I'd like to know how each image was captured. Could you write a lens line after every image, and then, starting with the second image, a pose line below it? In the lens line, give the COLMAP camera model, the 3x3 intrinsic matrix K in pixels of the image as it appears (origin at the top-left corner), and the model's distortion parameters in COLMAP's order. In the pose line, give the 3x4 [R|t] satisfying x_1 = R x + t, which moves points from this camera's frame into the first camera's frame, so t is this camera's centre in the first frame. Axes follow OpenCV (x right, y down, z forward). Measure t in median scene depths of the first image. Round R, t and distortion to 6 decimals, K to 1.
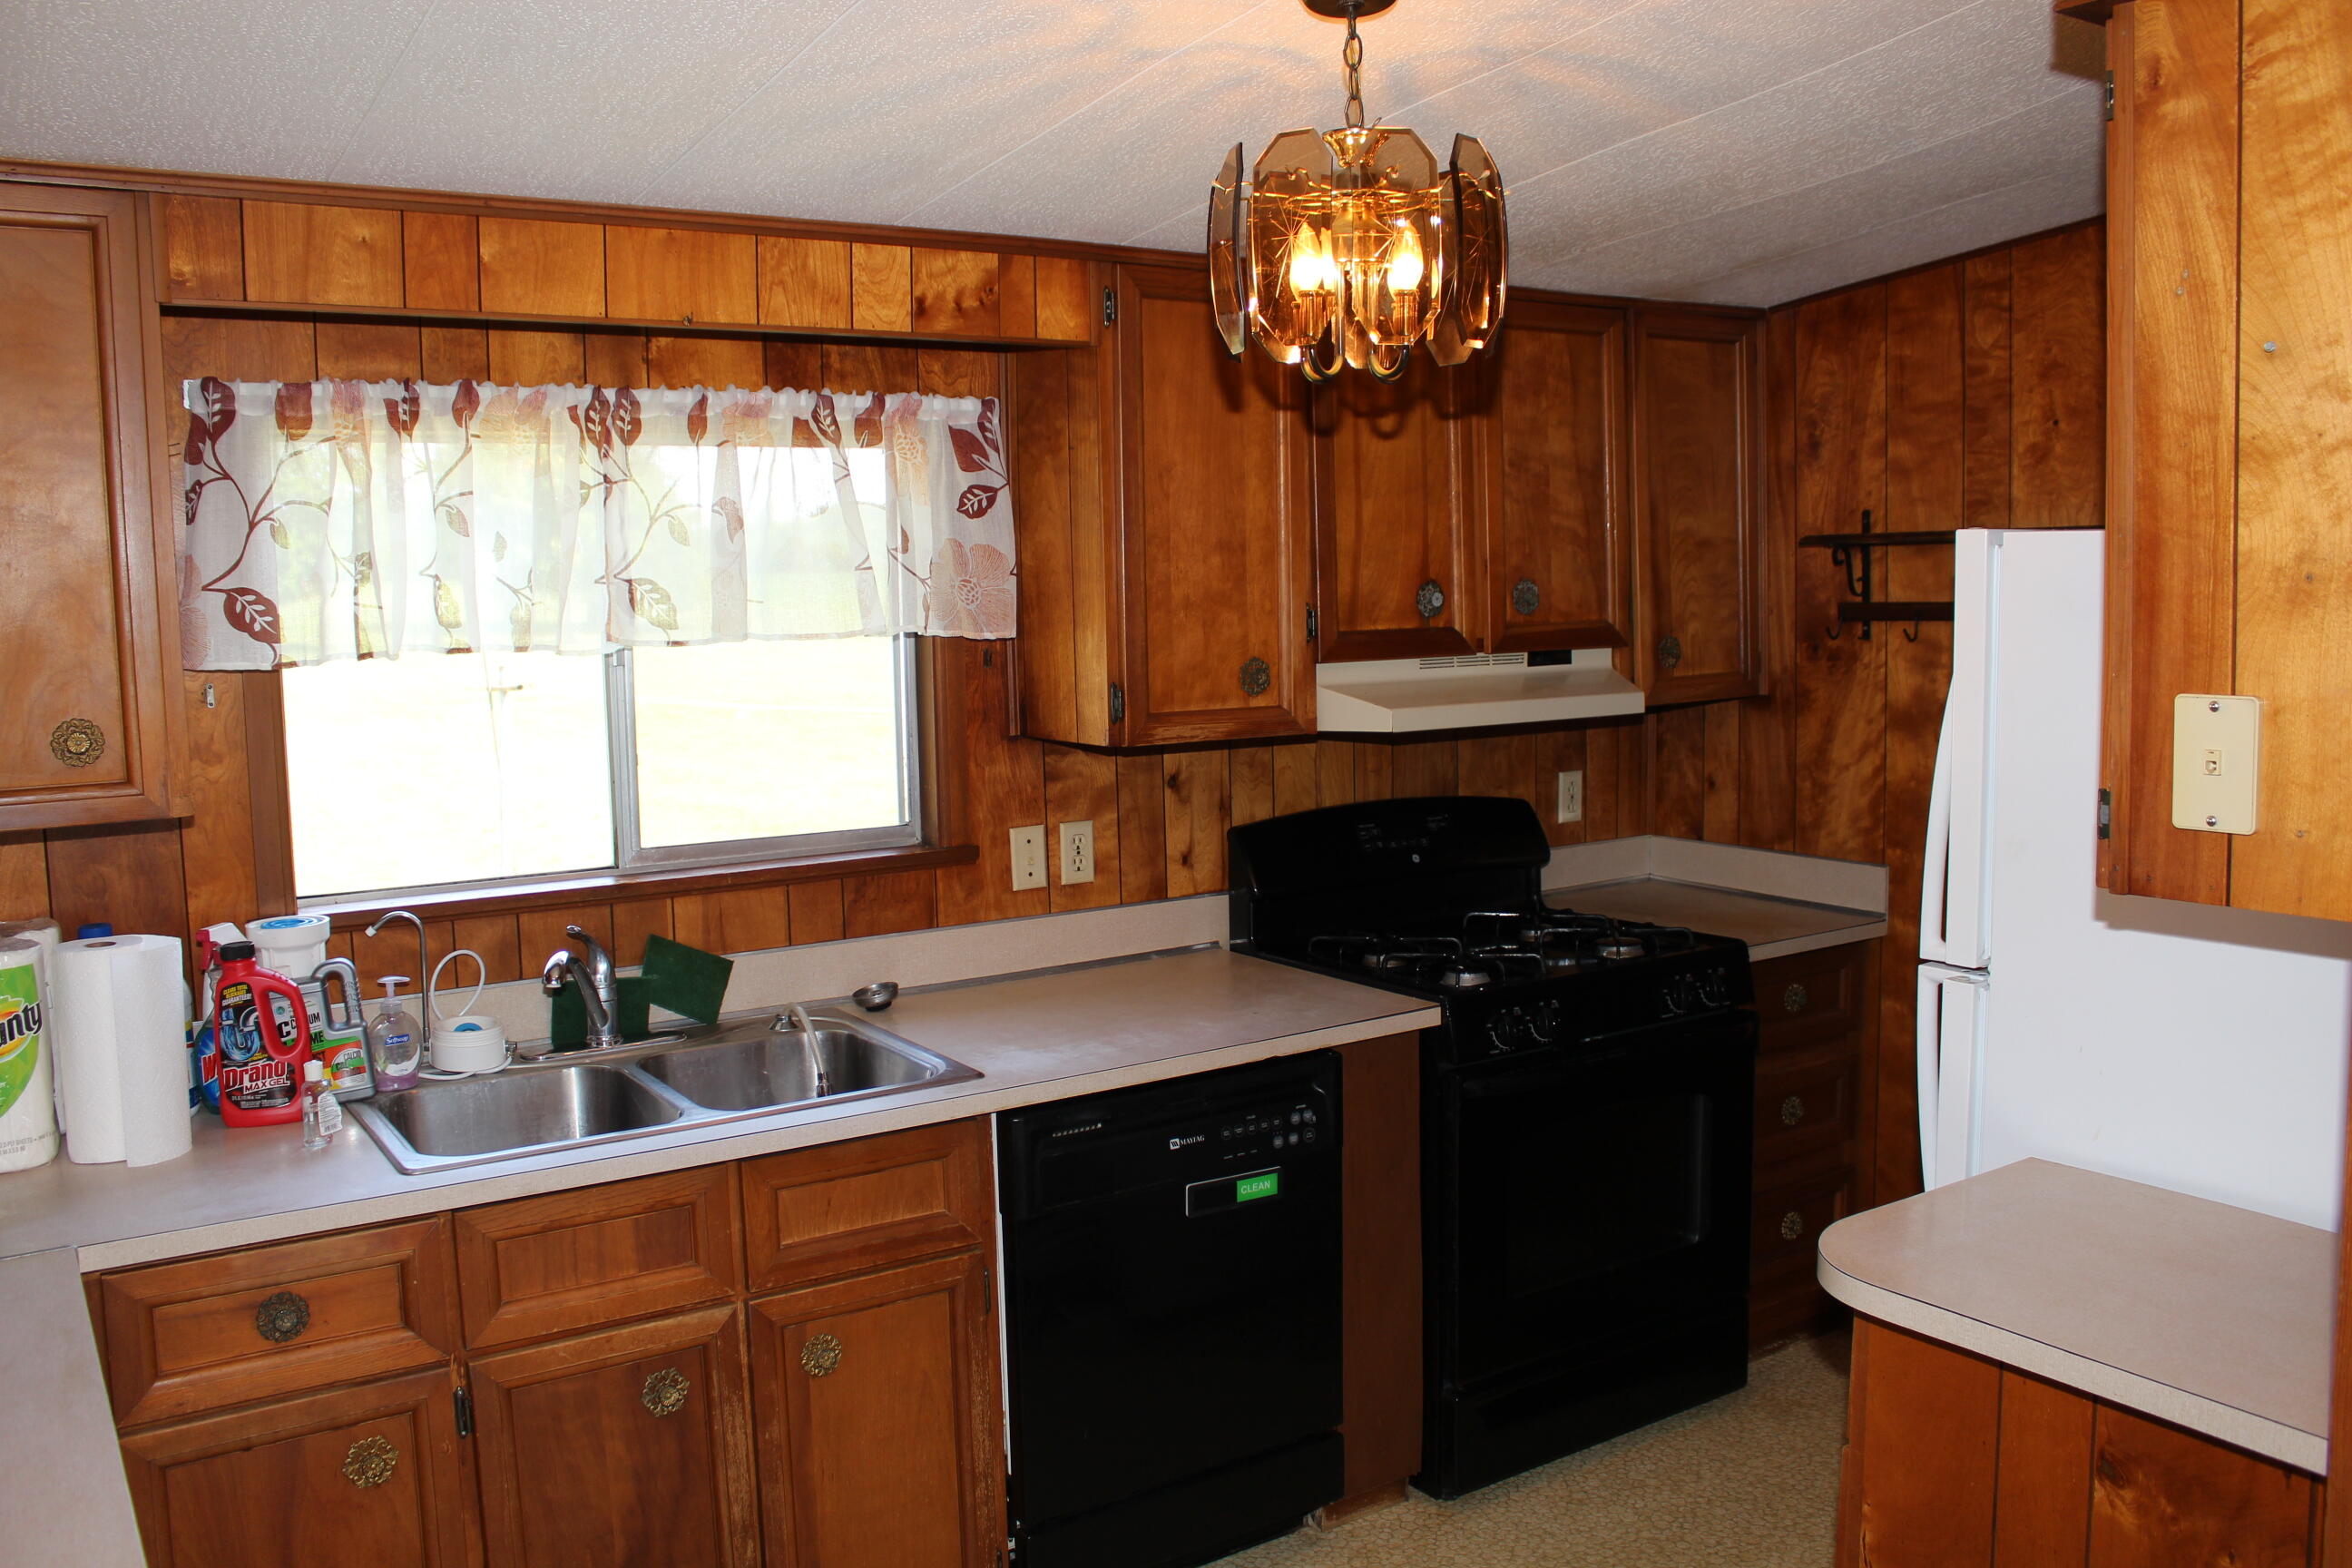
lens RADIAL K [[1929.1, 0, 1174.2], [0, 1929.1, 786.6], [0, 0, 1]] dist [-0.159547, 0.126789]
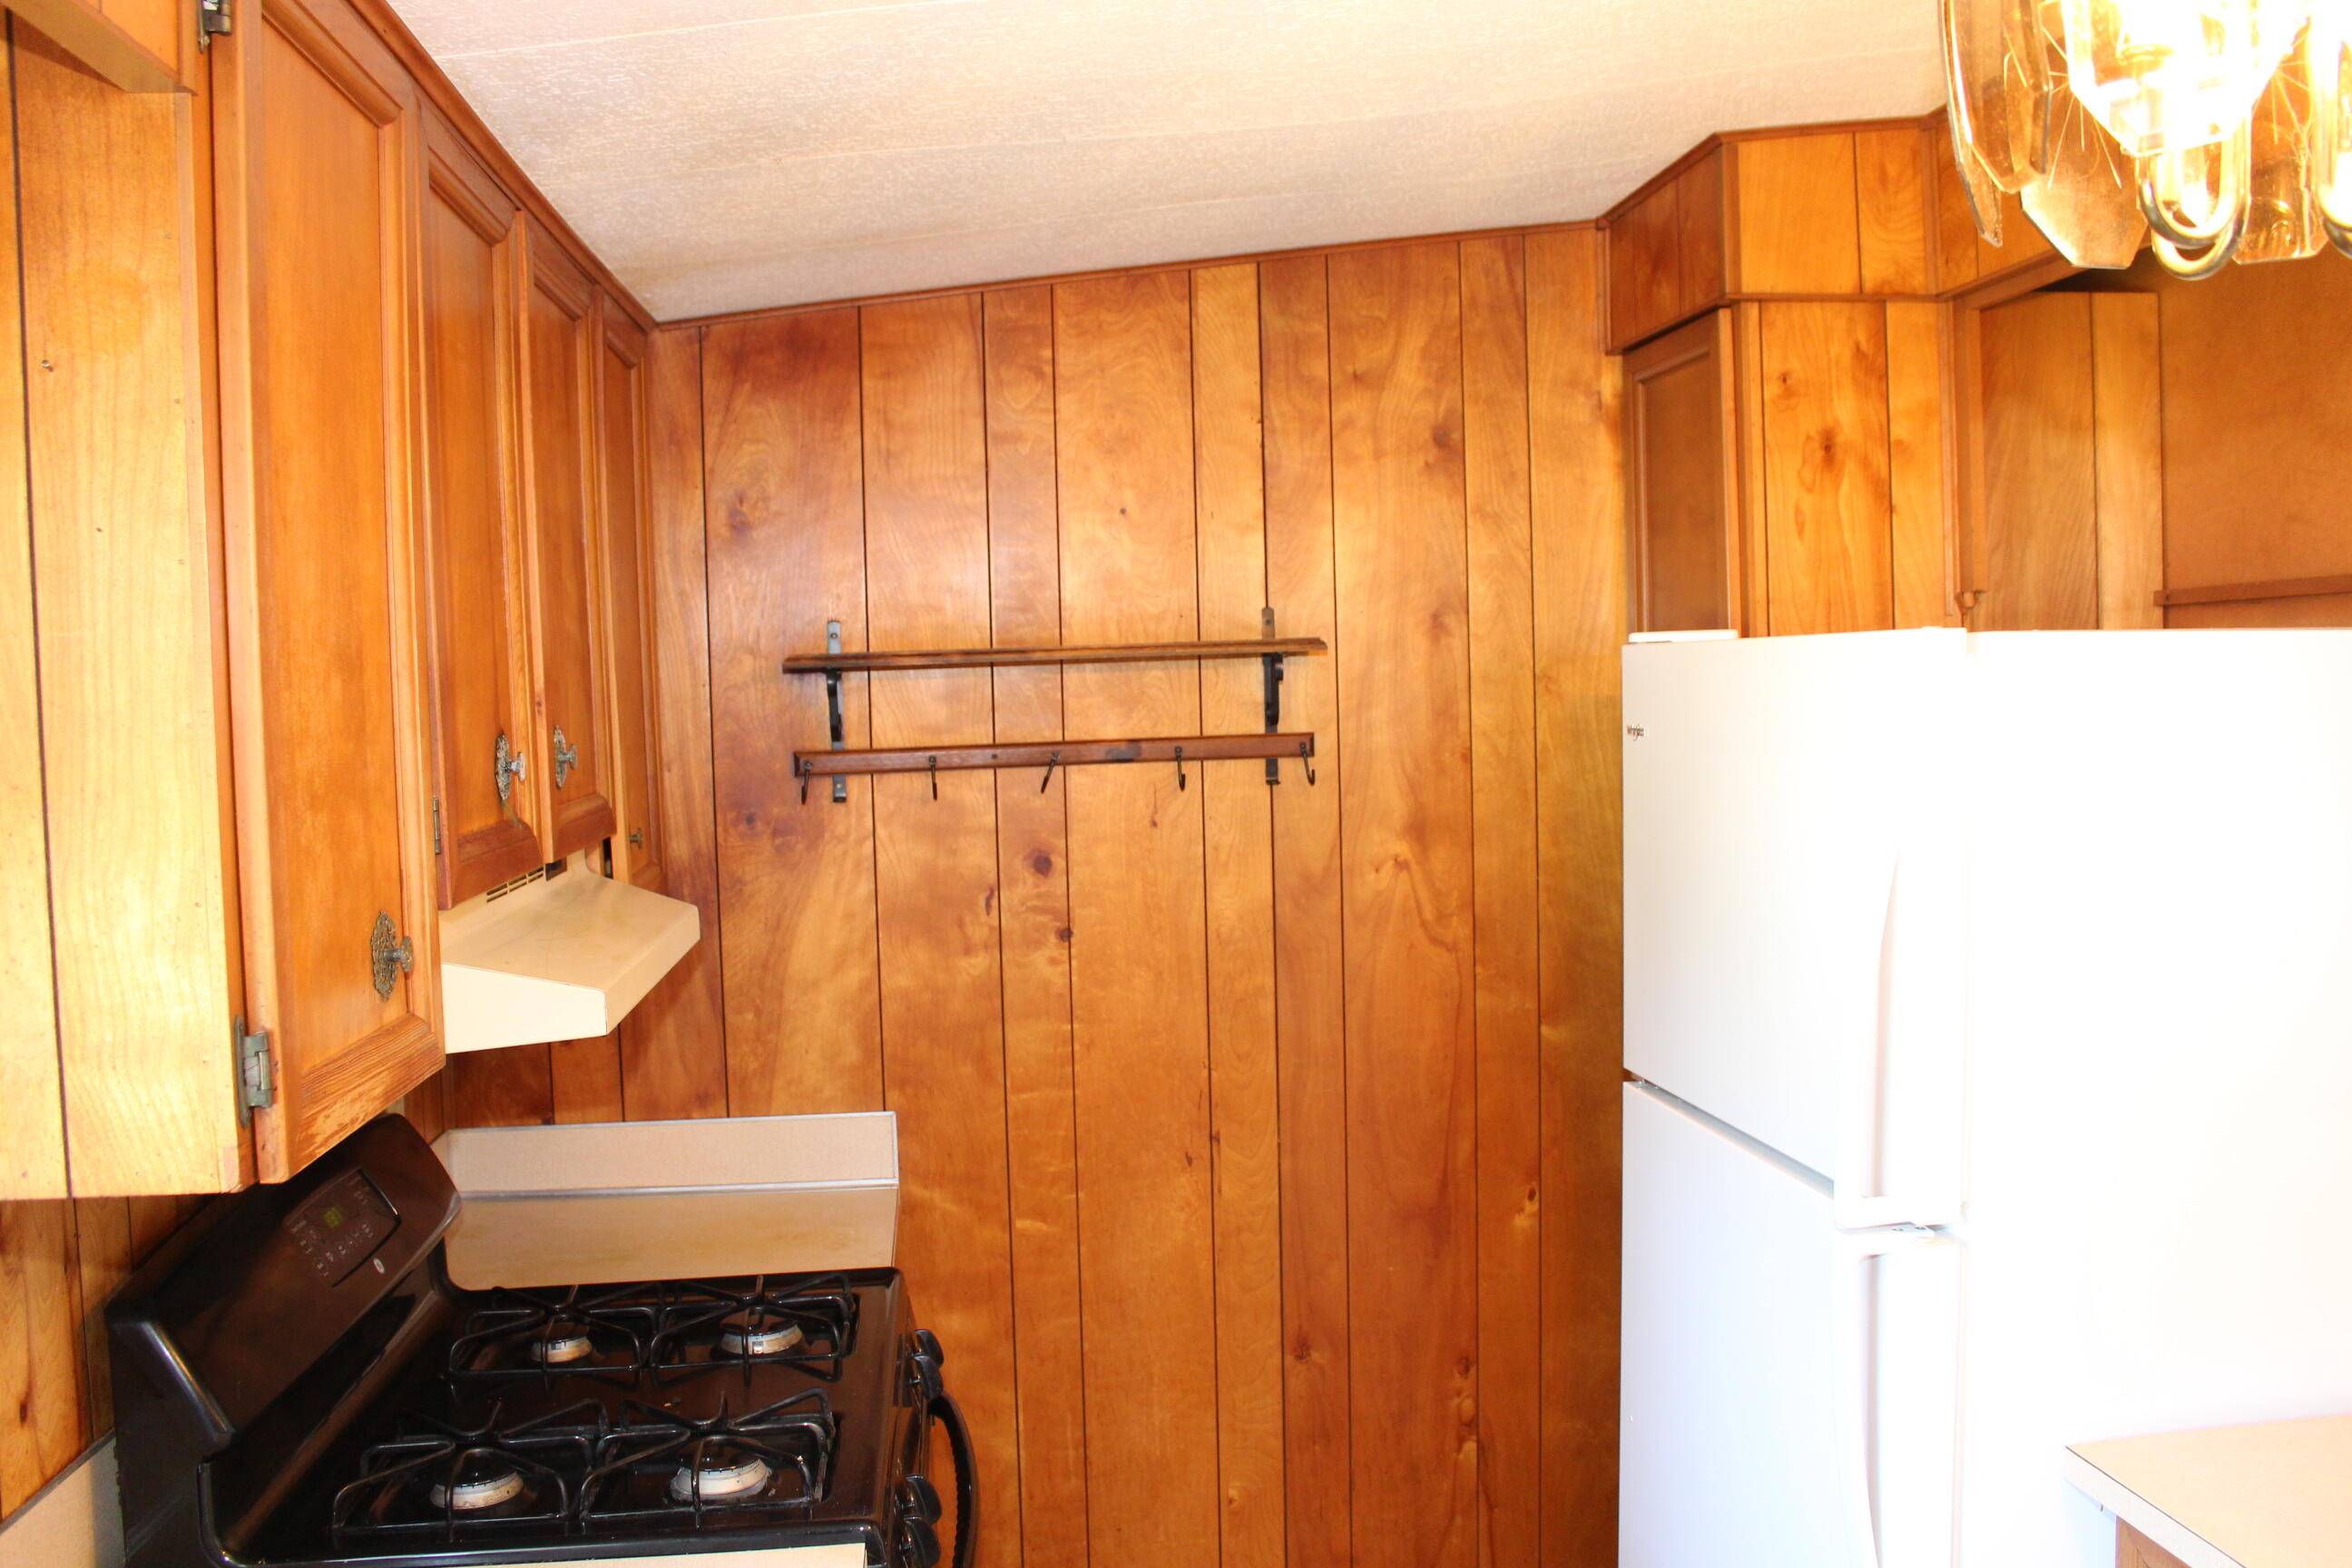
lens RADIAL K [[1929.1, 0, 1174.1], [0, 1929.1, 777.1], [0, 0, 1]] dist [-0.159547, 0.126789]
pose [[0.450193, -0.036004, 0.892205, -0.252691], [0.113603, 0.993377, -0.017236, -0.069085], [-0.885675, 0.109117, 0.451302, 0.643516]]
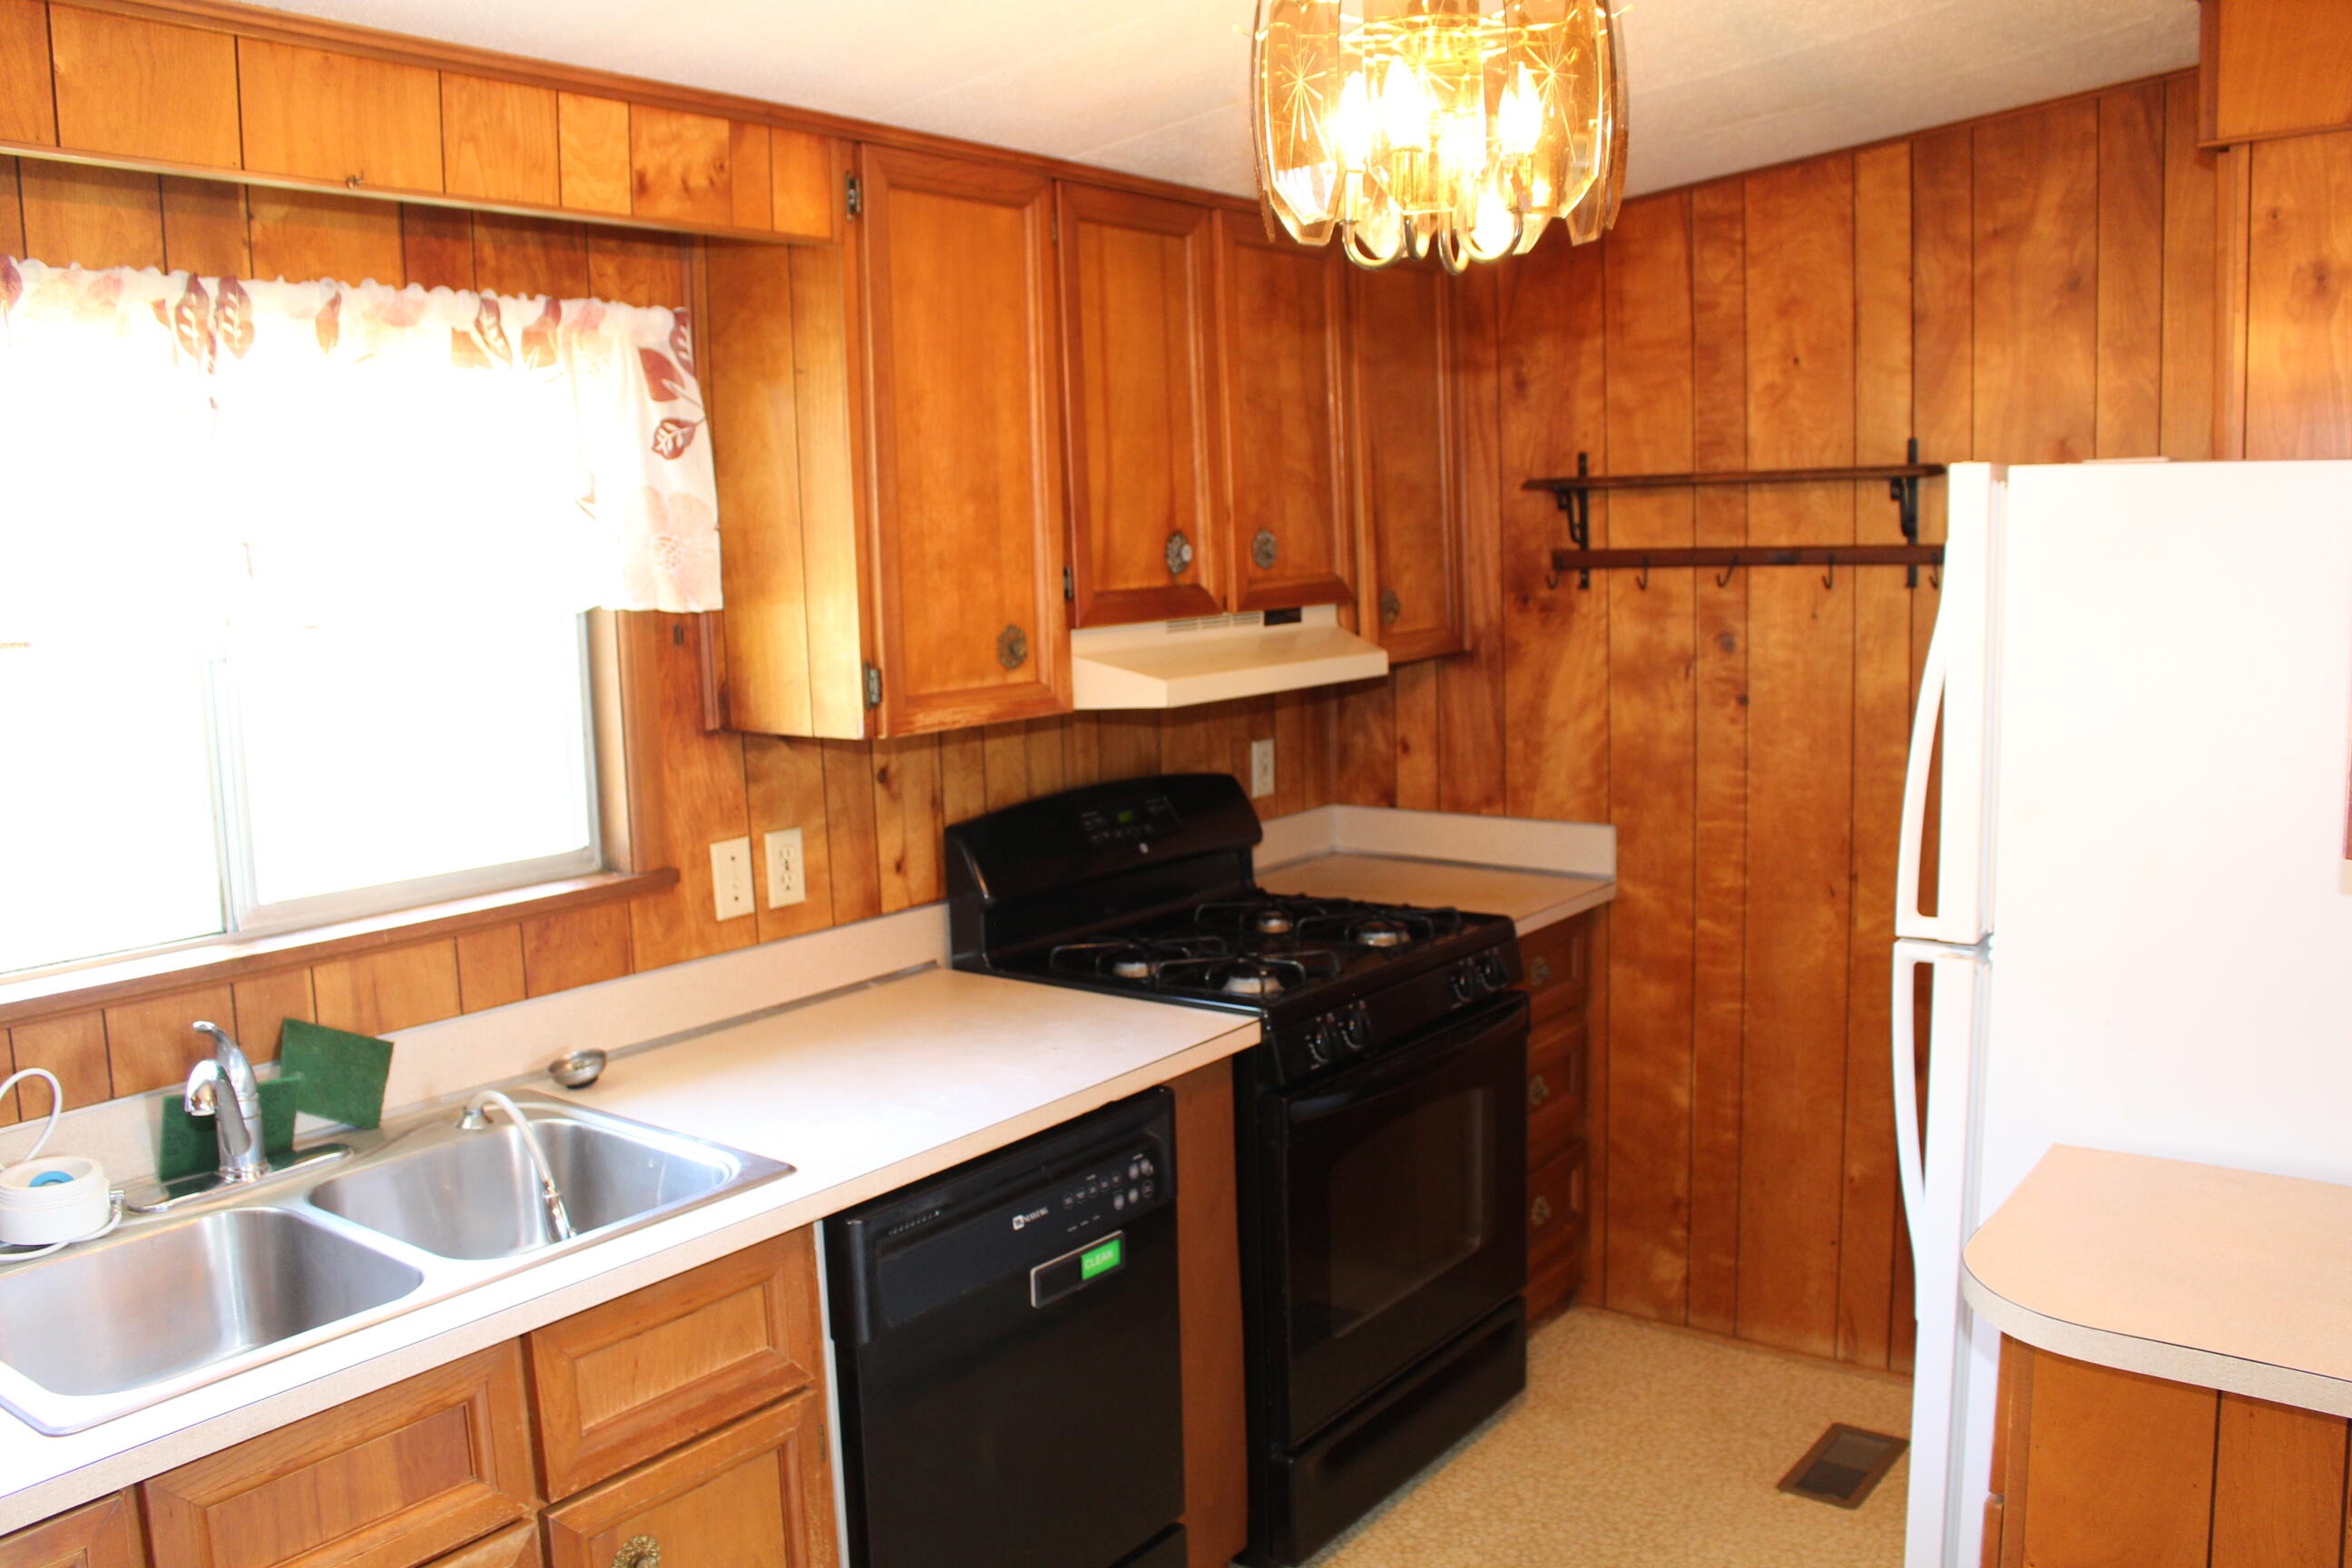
lens RADIAL K [[1929.1, 0, 1176.7], [0, 1929.1, 777.8], [0, 0, 1]] dist [-0.159547, 0.126789]
pose [[0.944140, -0.050112, 0.325711, -0.166002], [0.045243, 0.998722, 0.022512, -0.015890], [-0.326423, -0.006518, 0.945201, 0.181233]]
